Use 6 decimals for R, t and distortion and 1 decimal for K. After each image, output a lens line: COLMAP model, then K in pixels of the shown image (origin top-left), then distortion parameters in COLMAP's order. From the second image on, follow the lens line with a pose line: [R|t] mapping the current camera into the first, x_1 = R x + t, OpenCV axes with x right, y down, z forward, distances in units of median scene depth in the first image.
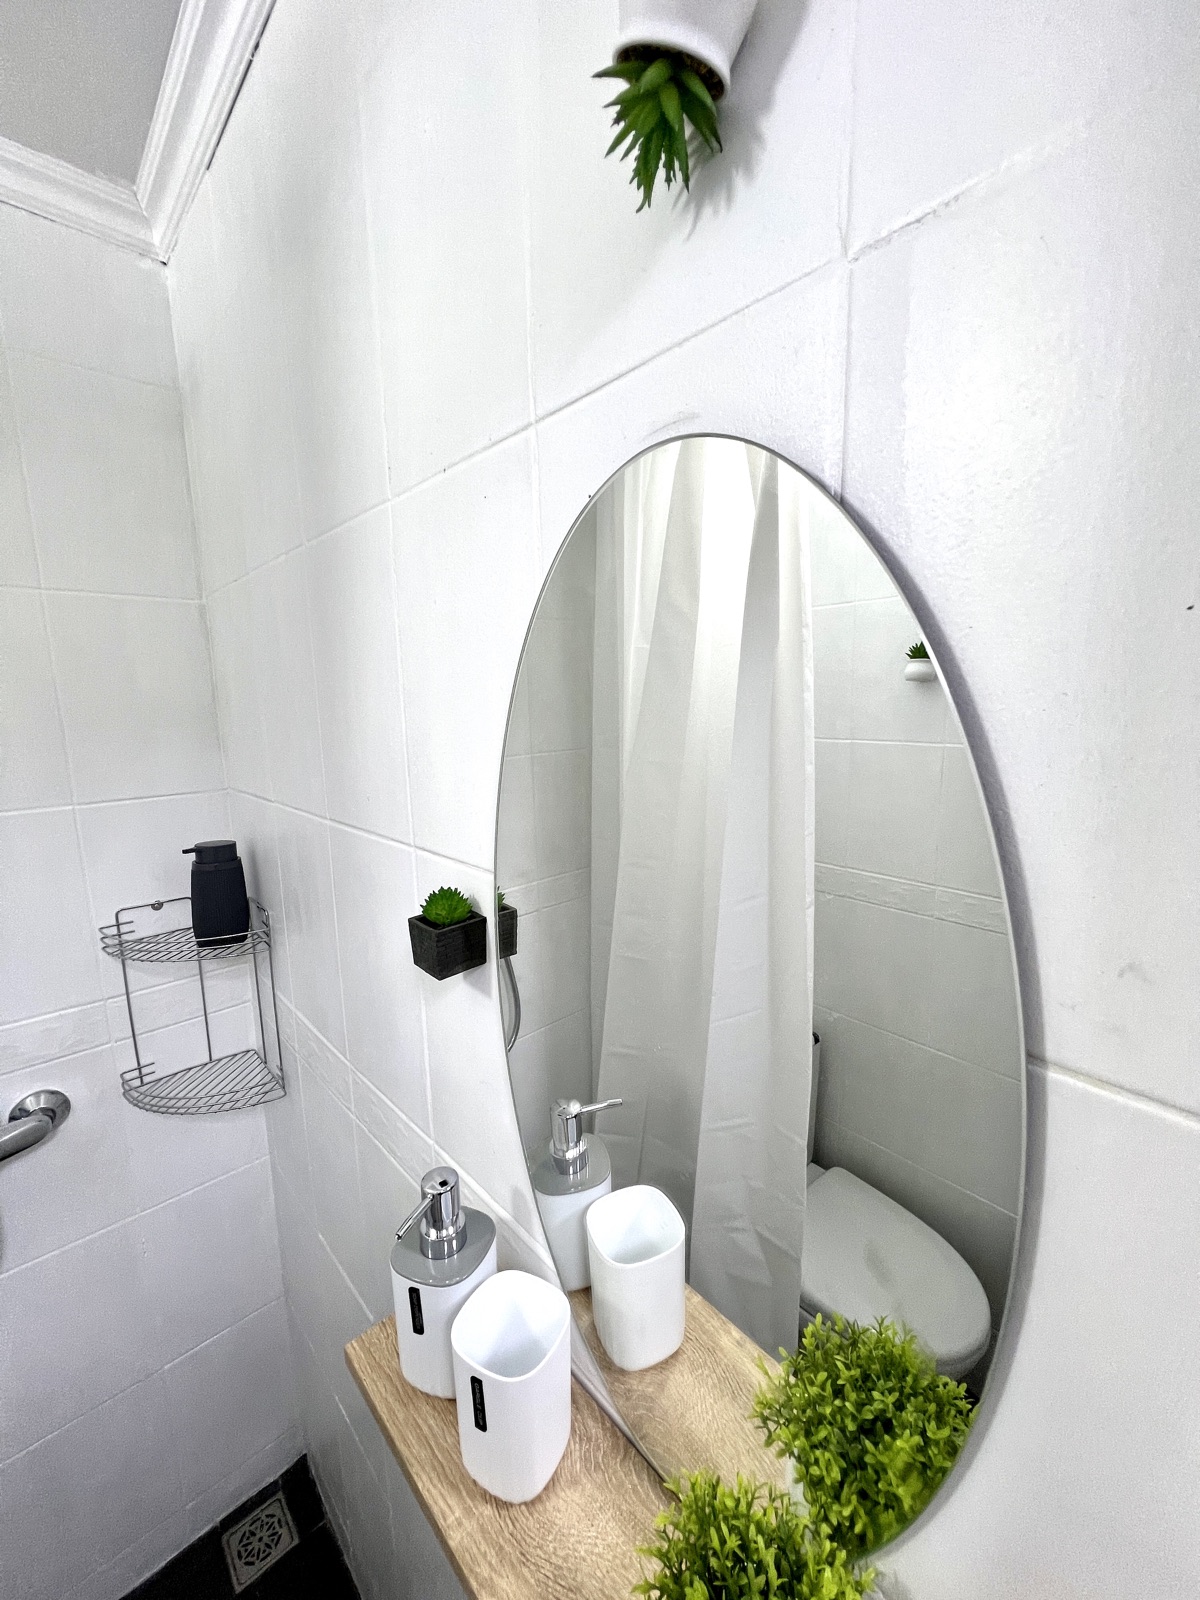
lens RADIAL K [[638.9, 0, 602.8], [0, 638.9, 800.6], [0, 0, 1]] dist [-0.006163, 0.001826]
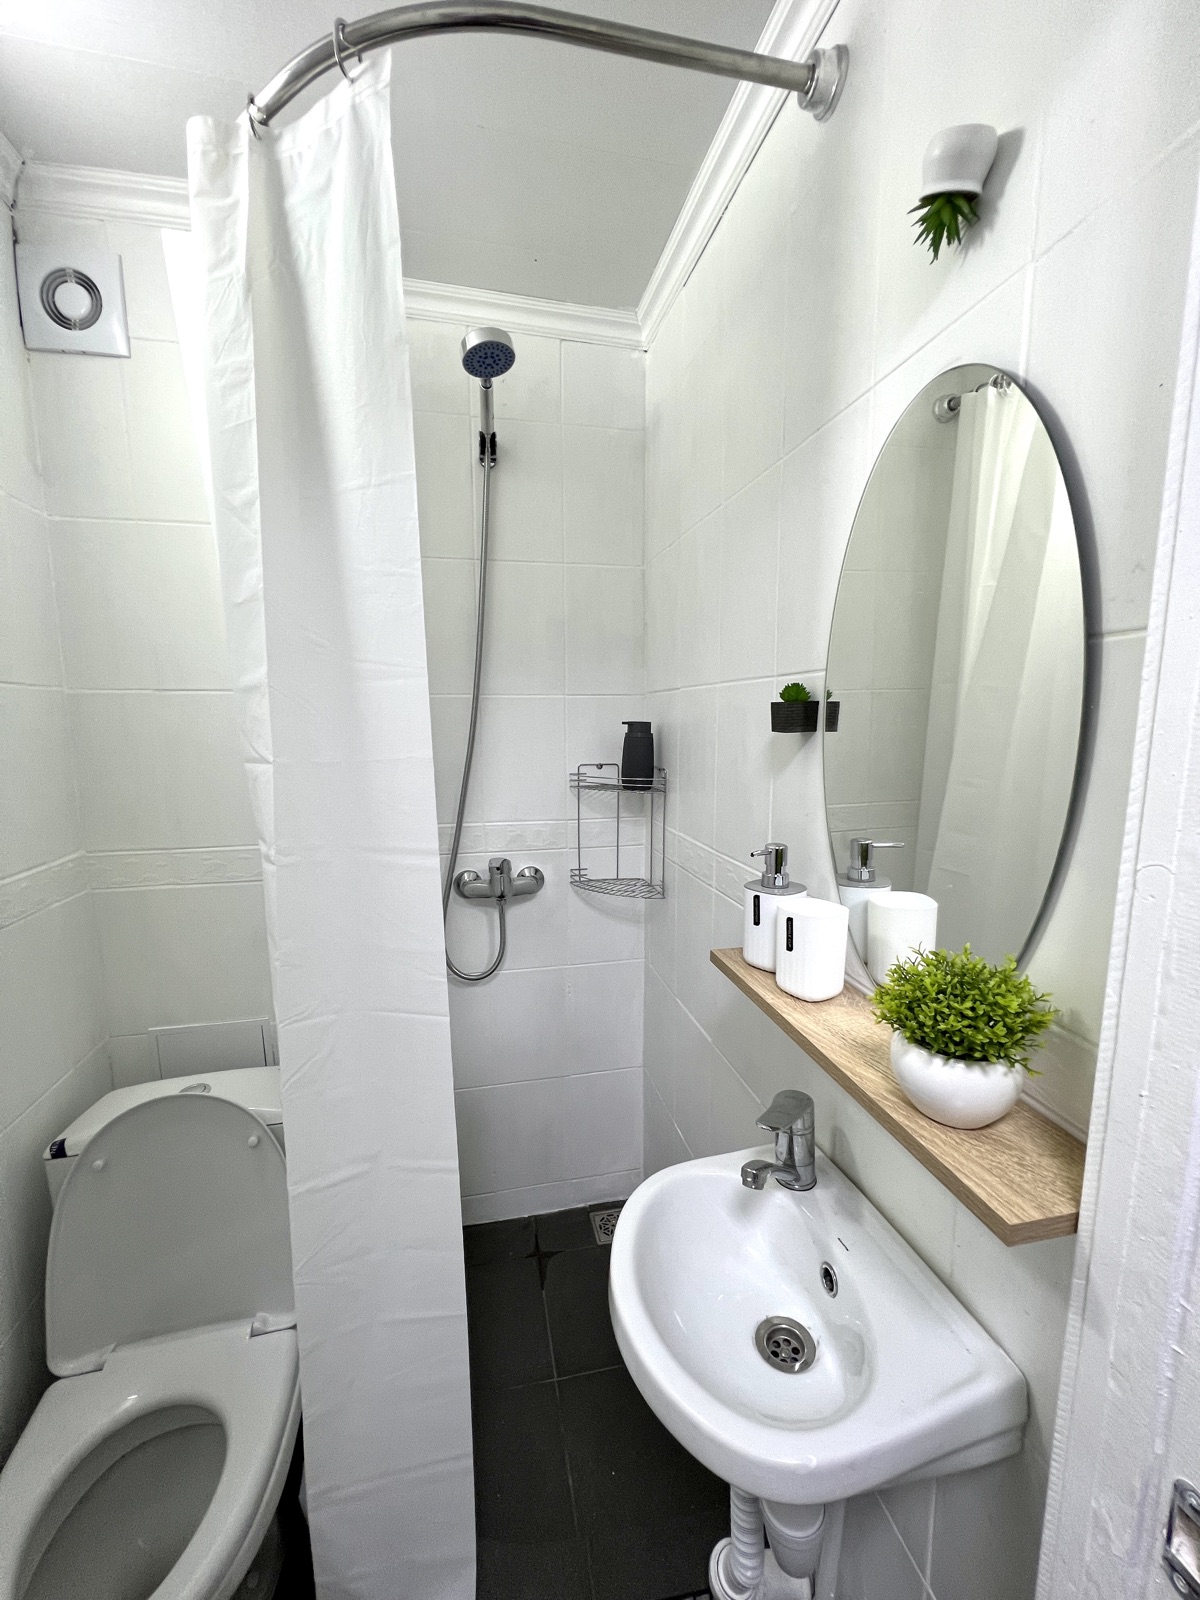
lens RADIAL K [[638.9, 0, 597.0], [0, 638.9, 804.6], [0, 0, 1]] dist [-0.006163, 0.001826]
pose [[0.859687, 0.083985, -0.503870, 0.171452], [-0.092137, 0.995708, 0.008764, 0.480441], [0.502443, 0.038891, 0.863735, -0.674629]]
